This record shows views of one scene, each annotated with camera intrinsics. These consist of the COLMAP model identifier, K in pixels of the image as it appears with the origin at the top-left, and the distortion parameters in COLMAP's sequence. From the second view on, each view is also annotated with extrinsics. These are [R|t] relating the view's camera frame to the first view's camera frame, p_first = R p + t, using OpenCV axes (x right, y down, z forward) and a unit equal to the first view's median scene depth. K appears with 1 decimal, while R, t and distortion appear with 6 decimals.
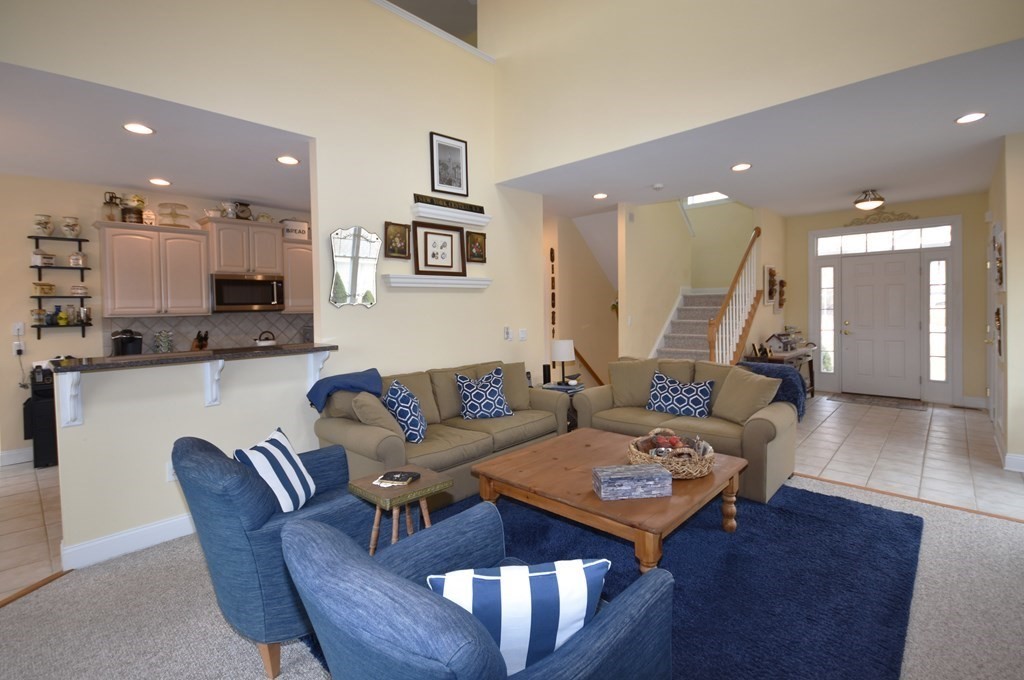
lens RADIAL K [[453.8, 0, 511.6], [0, 453.8, 308.4], [0, 0, 1]] dist [0.001588, 0.000140]
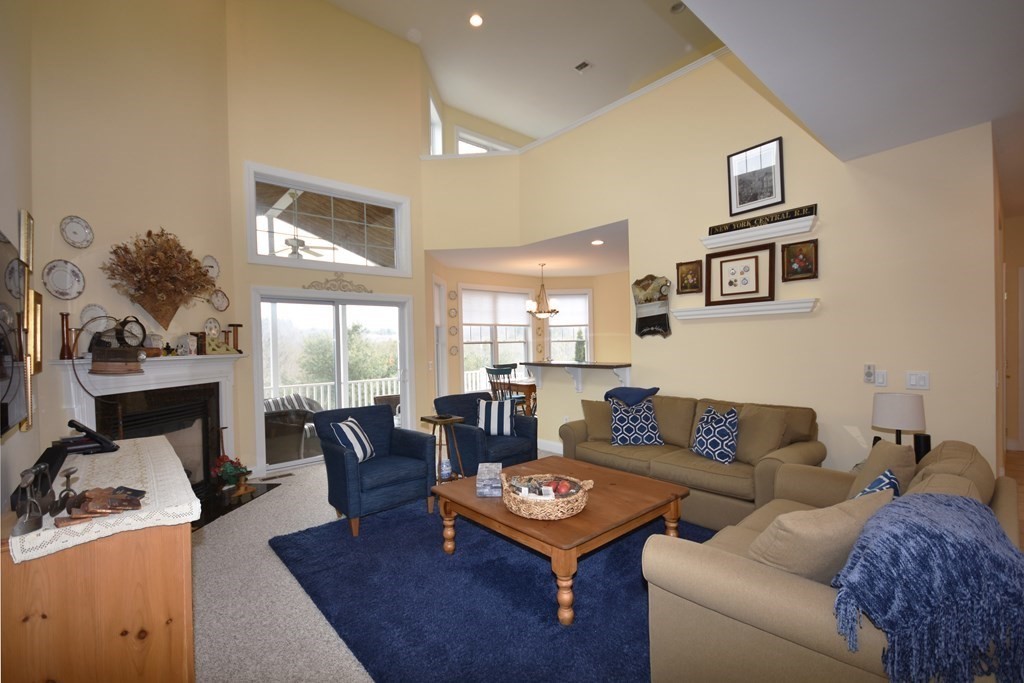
lens RADIAL K [[453.8, 0, 512.0], [0, 453.8, 341.1], [0, 0, 1]] dist [0.001588, 0.000140]
pose [[-0.088161, 0.006091, -0.996088, 0.784505], [0.007588, 0.999956, 0.005443, -0.003325], [0.996077, -0.007078, -0.088203, 0.591109]]
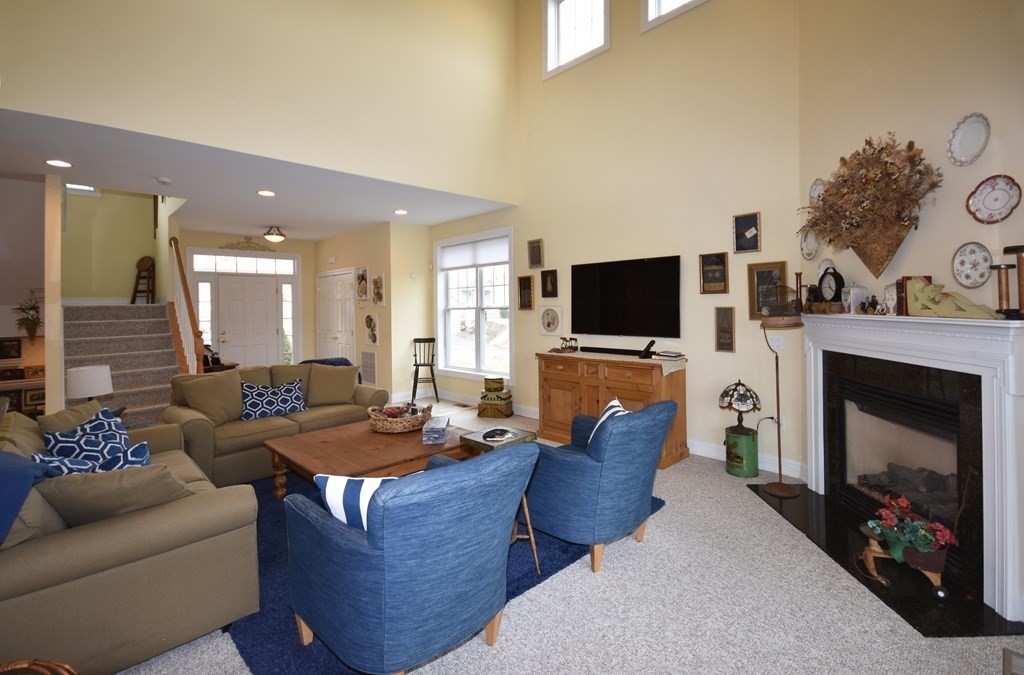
lens RADIAL K [[453.8, 0, 516.8], [0, 453.8, 308.3], [0, 0, 1]] dist [0.001588, 0.000140]
pose [[0.022250, 0.008894, 0.999713, -0.582836], [0.029920, 0.999507, -0.009558, 0.006838], [-0.999305, 0.030125, 0.021973, 0.338185]]
